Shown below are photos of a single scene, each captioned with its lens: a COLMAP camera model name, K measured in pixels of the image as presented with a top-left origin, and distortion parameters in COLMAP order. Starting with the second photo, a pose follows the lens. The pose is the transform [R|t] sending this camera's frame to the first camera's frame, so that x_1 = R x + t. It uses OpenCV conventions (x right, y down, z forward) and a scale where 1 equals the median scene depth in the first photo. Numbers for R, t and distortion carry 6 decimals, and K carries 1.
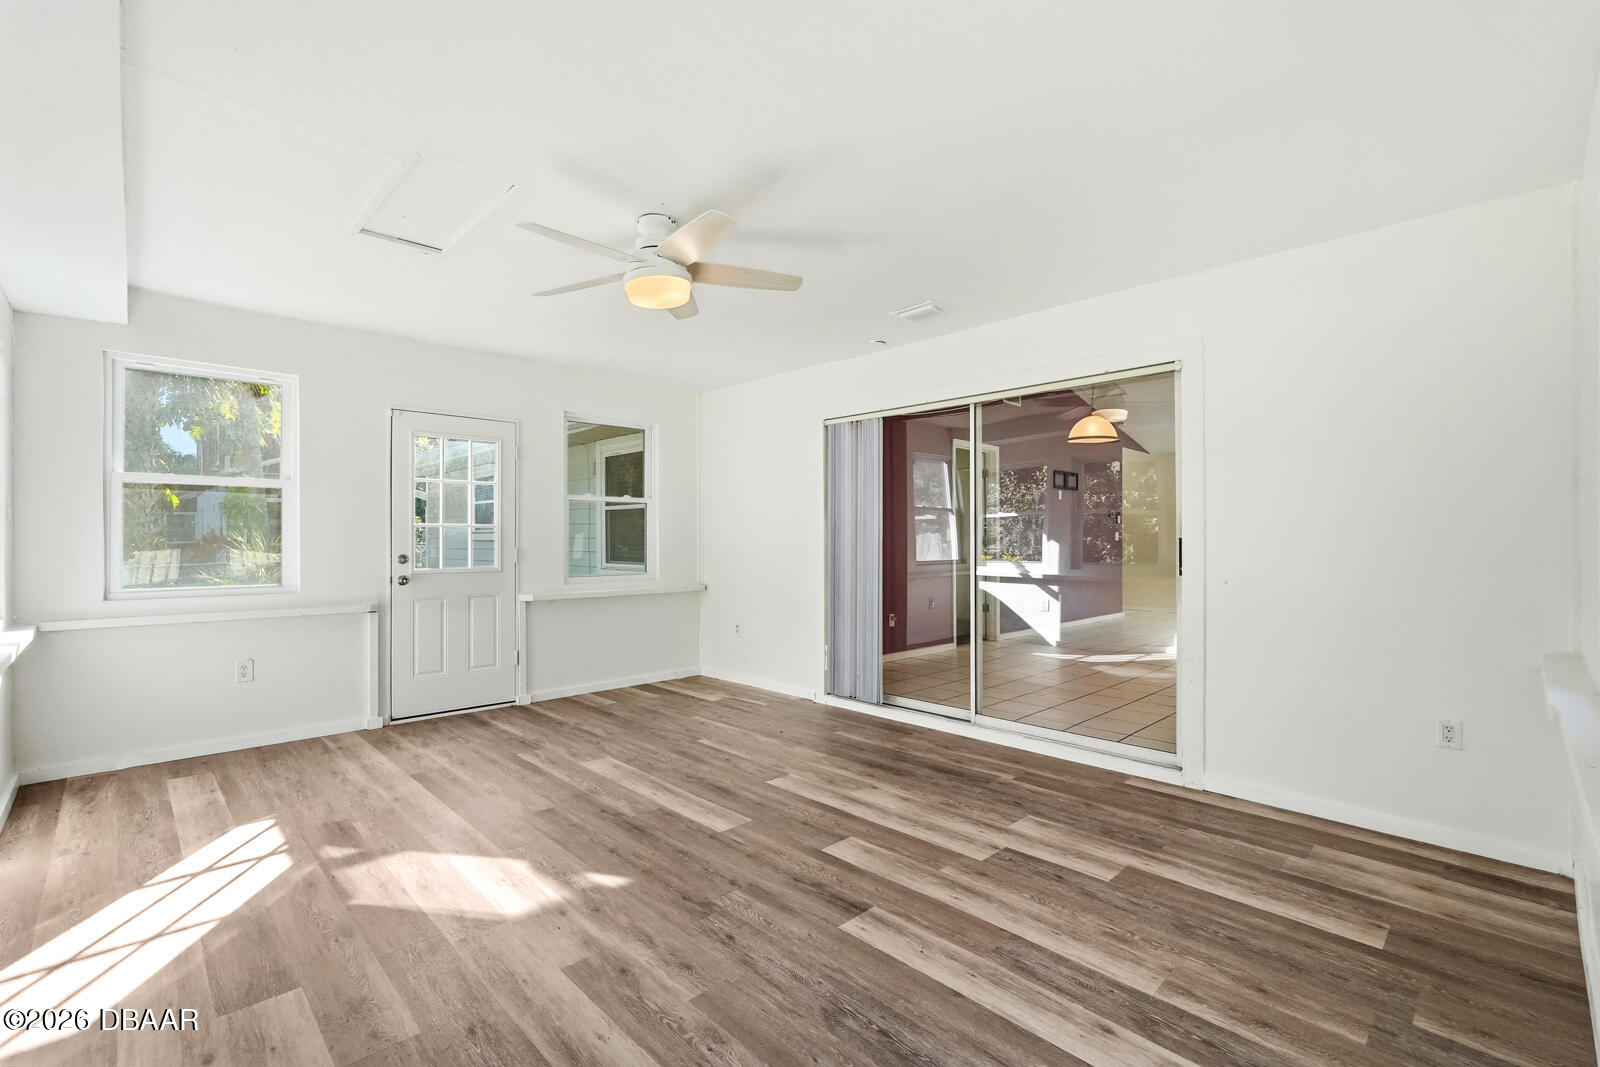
lens RADIAL K [[711.0, 0, 800.0], [0, 711.0, 533.5], [0, 0, 1]] dist [-0.017470, 0.011732]
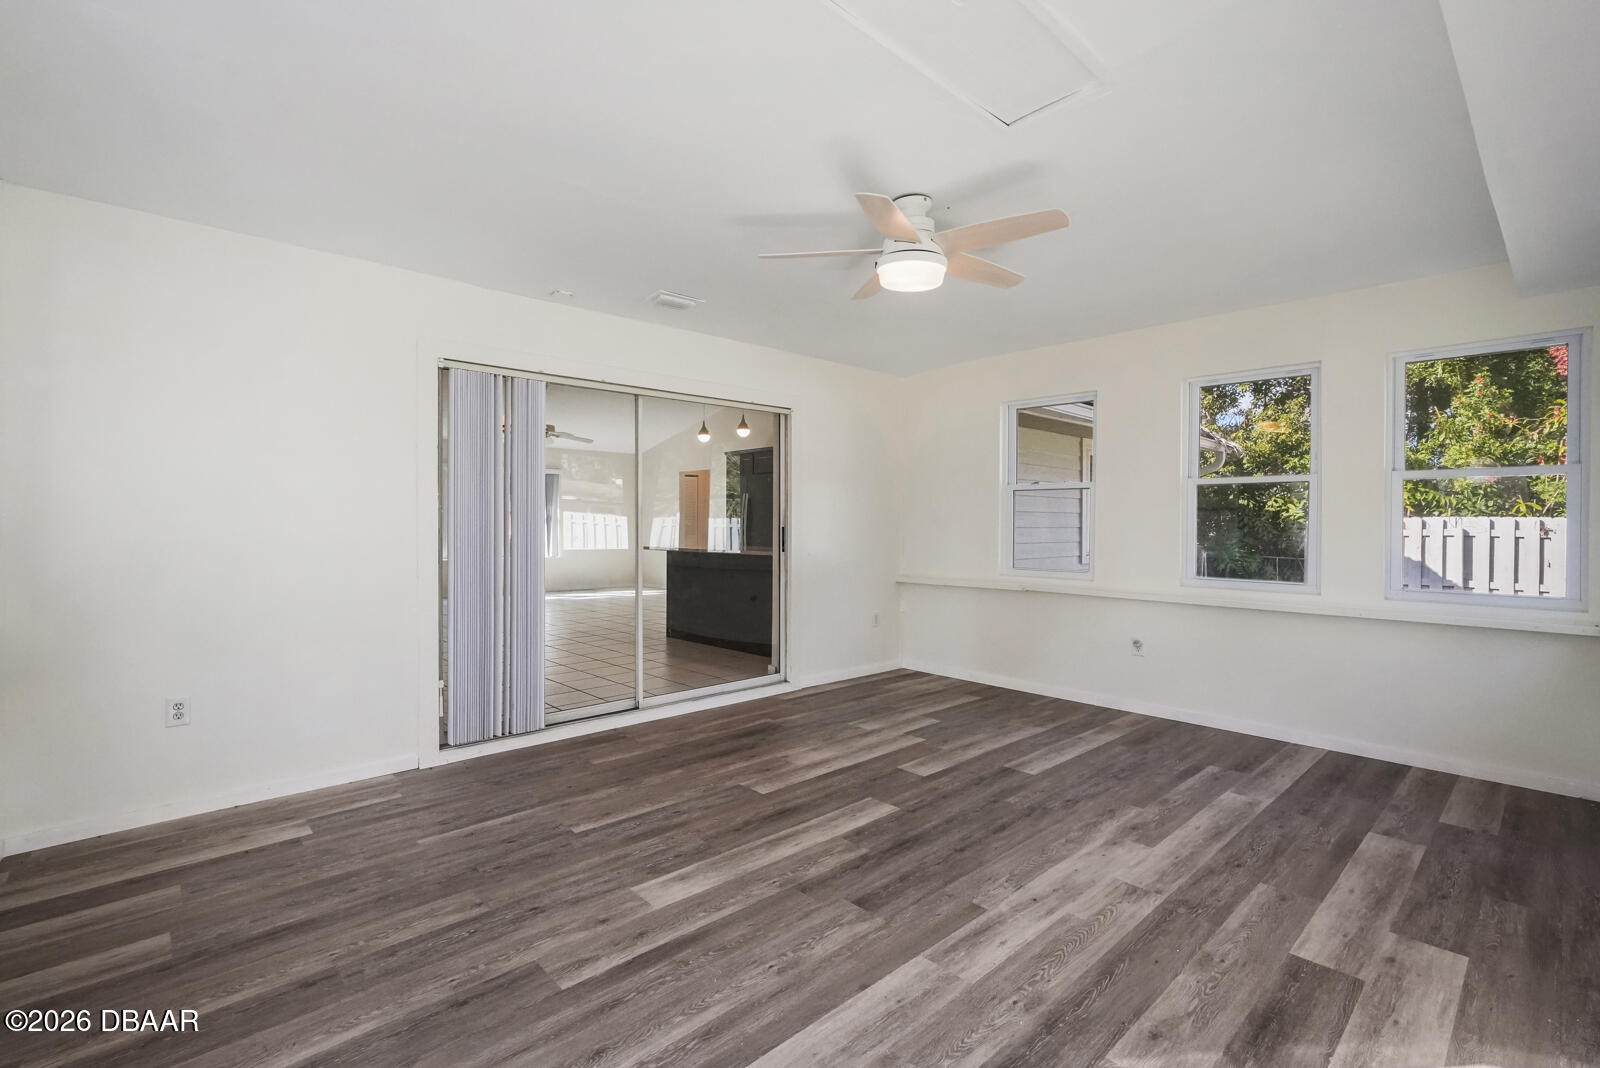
lens RADIAL K [[711.0, 0, 800.0], [0, 711.0, 534.0], [0, 0, 1]] dist [-0.017470, 0.011732]
pose [[0.028103, -0.012729, 0.999524, -1.052352], [-0.010491, 0.999860, 0.013029, -0.001913], [-0.999550, -0.010853, 0.027965, 1.009550]]
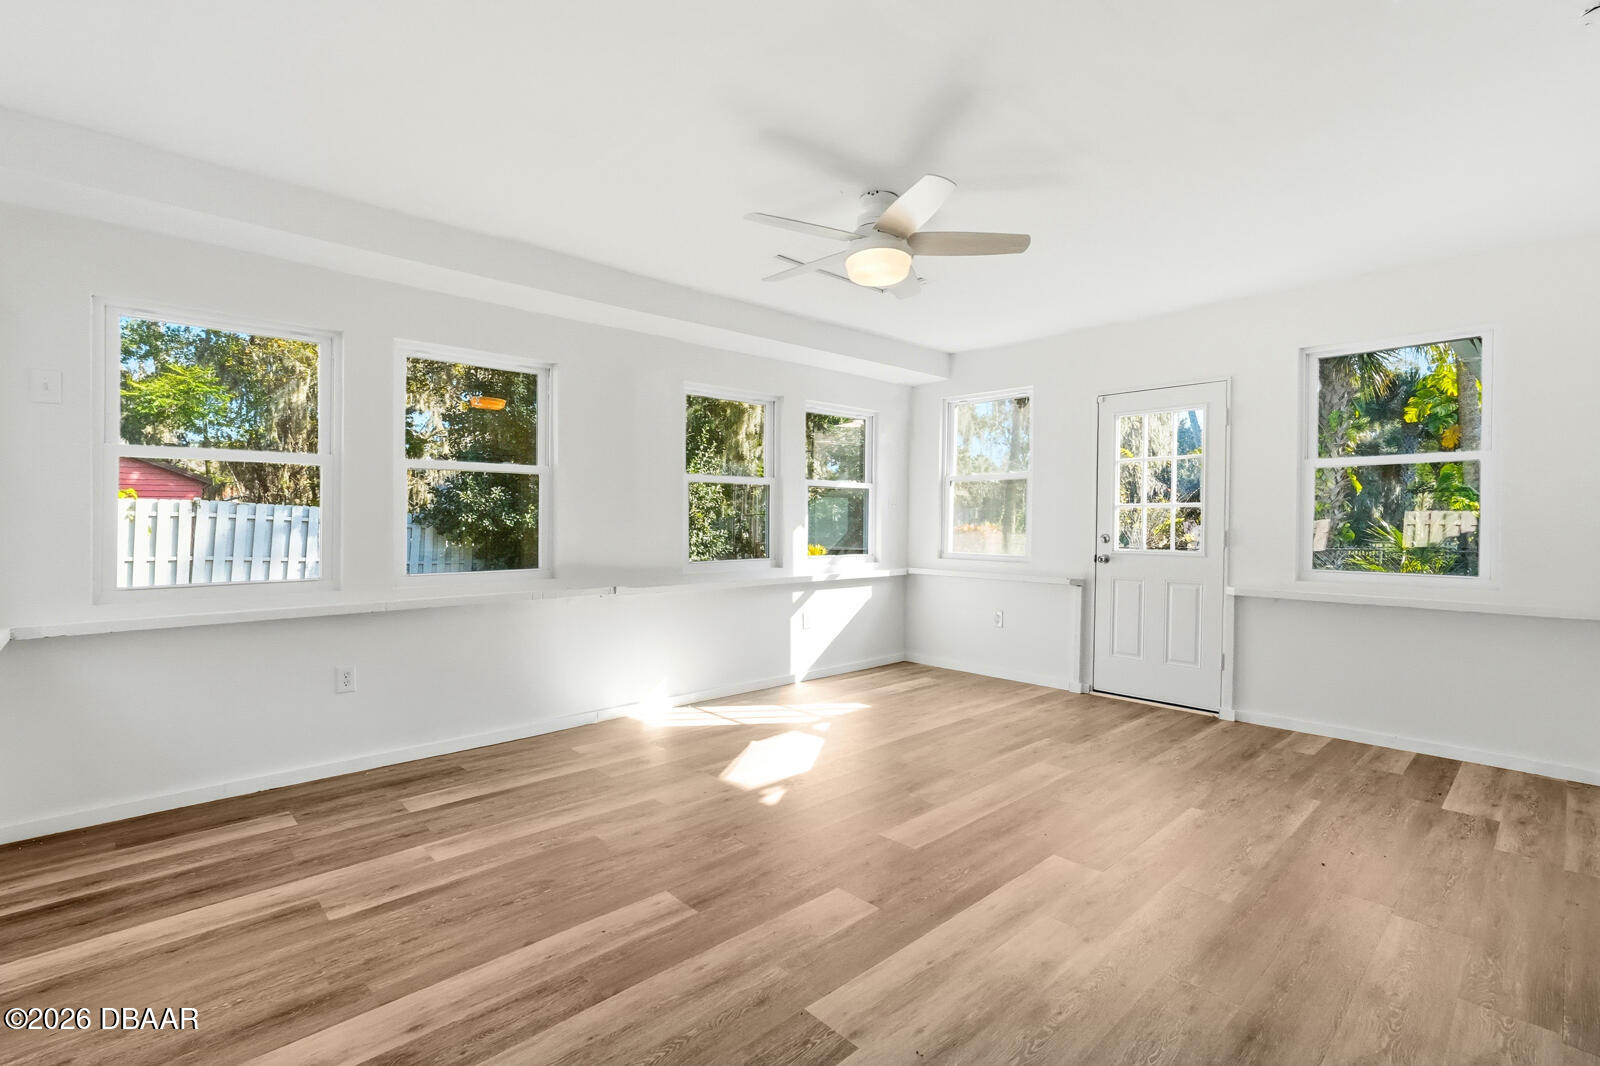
lens RADIAL K [[736.3, 0, 805.4], [0, 736.3, 527.4], [0, 0, 1]] dist [-0.021201, 0.013391]
pose [[-0.013887, 0.007899, -0.999872, 0.753377], [0.003382, 0.999963, 0.007853, 0.012908], [0.999898, -0.003272, -0.013913, 0.825929]]
